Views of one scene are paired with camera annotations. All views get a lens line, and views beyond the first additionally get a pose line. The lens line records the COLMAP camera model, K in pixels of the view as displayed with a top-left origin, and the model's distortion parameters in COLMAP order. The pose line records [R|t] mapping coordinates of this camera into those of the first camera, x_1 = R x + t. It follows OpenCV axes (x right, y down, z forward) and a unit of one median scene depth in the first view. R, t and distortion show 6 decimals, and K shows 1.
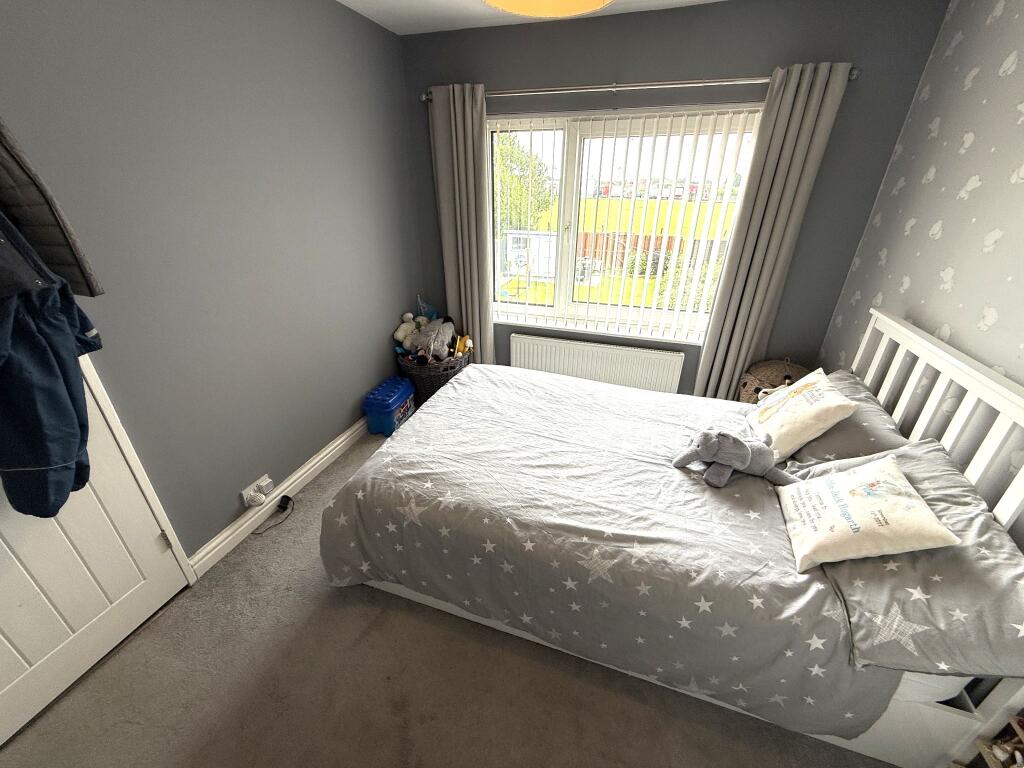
lens RADIAL K [[407.3, 0, 508.7], [0, 407.3, 382.6], [0, 0, 1]] dist [-0.002539, 0.000830]
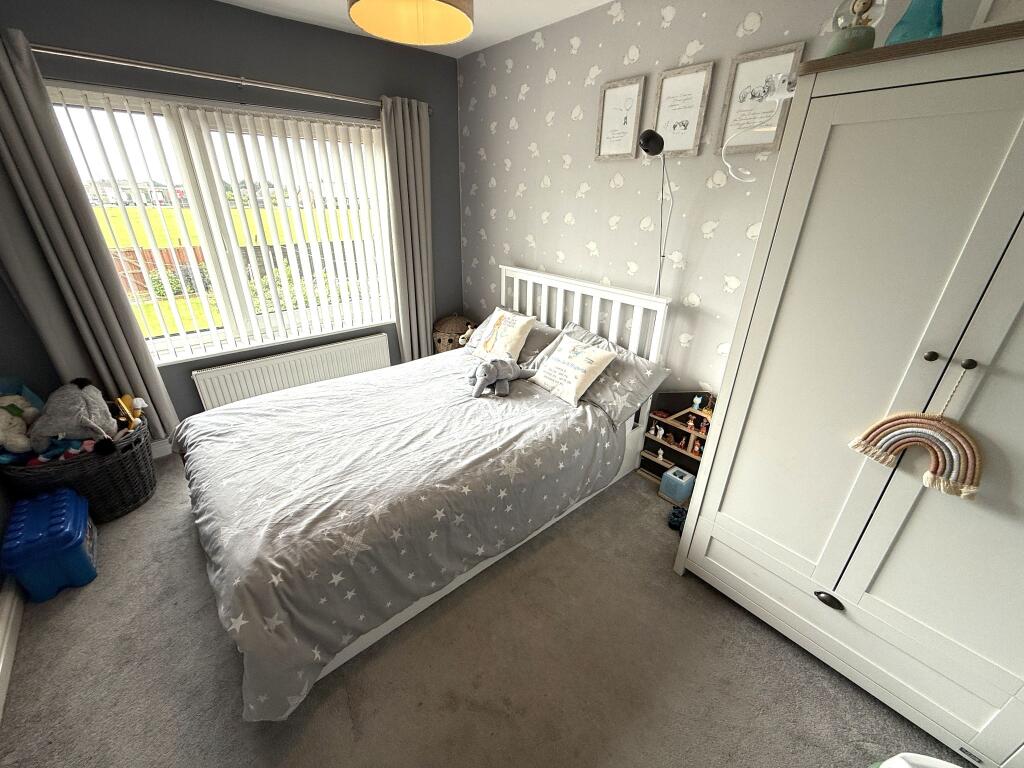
lens RADIAL K [[407.3, 0, 508.7], [0, 407.3, 382.6], [0, 0, 1]] dist [-0.002539, 0.000830]
pose [[0.510393, -0.356275, 0.782666, -0.587988], [0.364061, 0.914075, 0.178681, -0.038415], [-0.779075, 0.193741, 0.596243, 0.125100]]
